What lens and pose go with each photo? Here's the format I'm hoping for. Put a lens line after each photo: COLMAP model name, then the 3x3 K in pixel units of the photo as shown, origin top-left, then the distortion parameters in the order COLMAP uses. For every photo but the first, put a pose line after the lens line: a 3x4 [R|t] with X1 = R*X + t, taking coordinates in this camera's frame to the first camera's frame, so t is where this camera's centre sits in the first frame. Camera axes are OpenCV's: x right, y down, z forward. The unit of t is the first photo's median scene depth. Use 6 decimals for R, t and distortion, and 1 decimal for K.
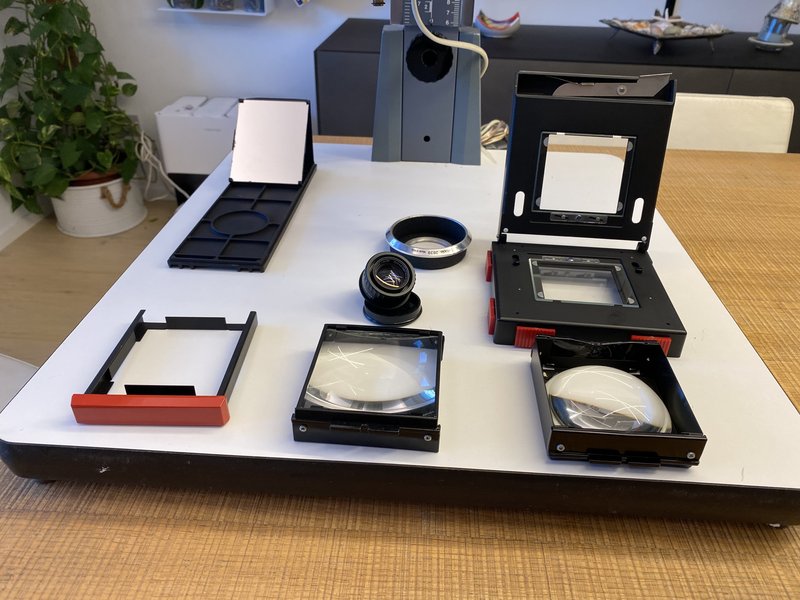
lens RADIAL K [[611.7, 0, 399.7], [0, 611.7, 299.2], [0, 0, 1]] dist [0.015923, -0.019029]
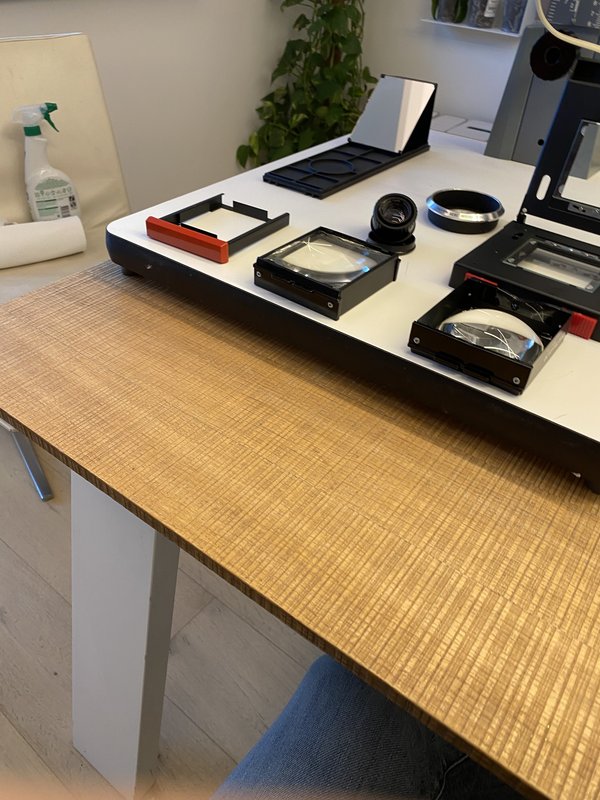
lens RADIAL K [[611.7, 0, 295.2], [0, 611.7, 391.1], [0, 0, 1]] dist [0.015923, -0.019029]
pose [[0.833761, 0.353977, -0.423726, 0.388726], [-0.321251, 0.935180, 0.149118, 0.146840], [0.449044, 0.011794, 0.893432, -0.139048]]
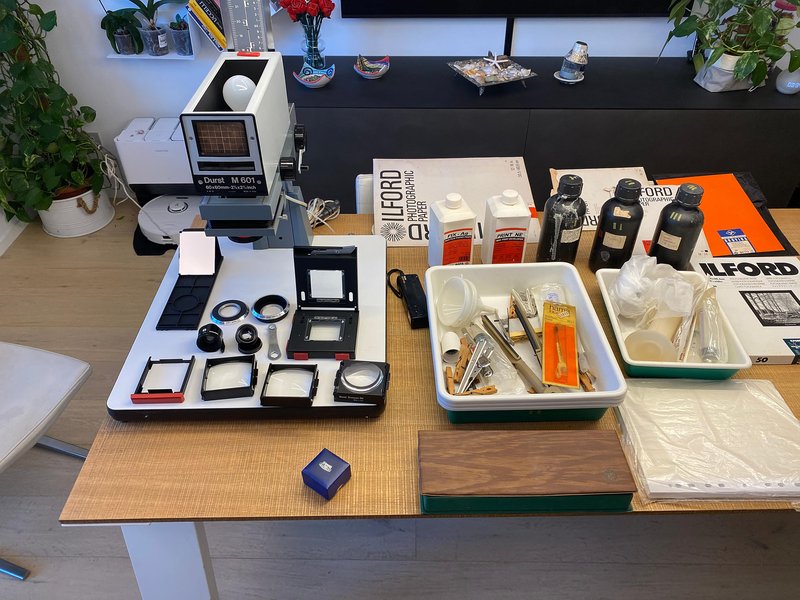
lens RADIAL K [[610.2, 0, 403.2], [0, 610.2, 301.3], [0, 0, 1]] dist [0.025379, -0.032713]
pose [[0.996600, -0.064809, 0.050873, 0.436865], [0.057868, 0.990119, 0.127731, -0.393218], [-0.058649, -0.124353, 0.990503, -1.315405]]
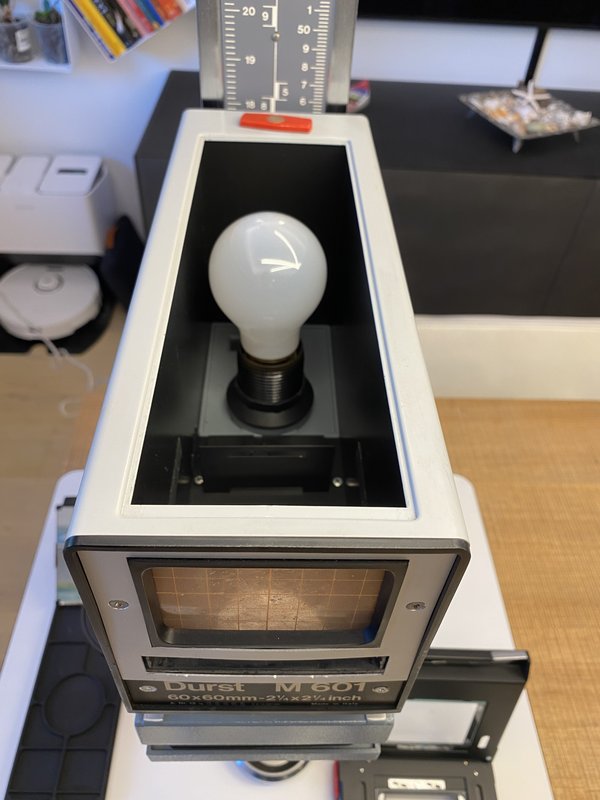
lens RADIAL K [[615.0, 0, 296.9], [0, 615.0, 395.2], [0, 0, 1]] dist [0.000164, -0.003463]
pose [[0.996347, -0.041970, 0.074373, 0.033576], [0.022852, 0.970172, 0.241337, -0.867668], [-0.082283, -0.238755, 0.967587, 0.183055]]
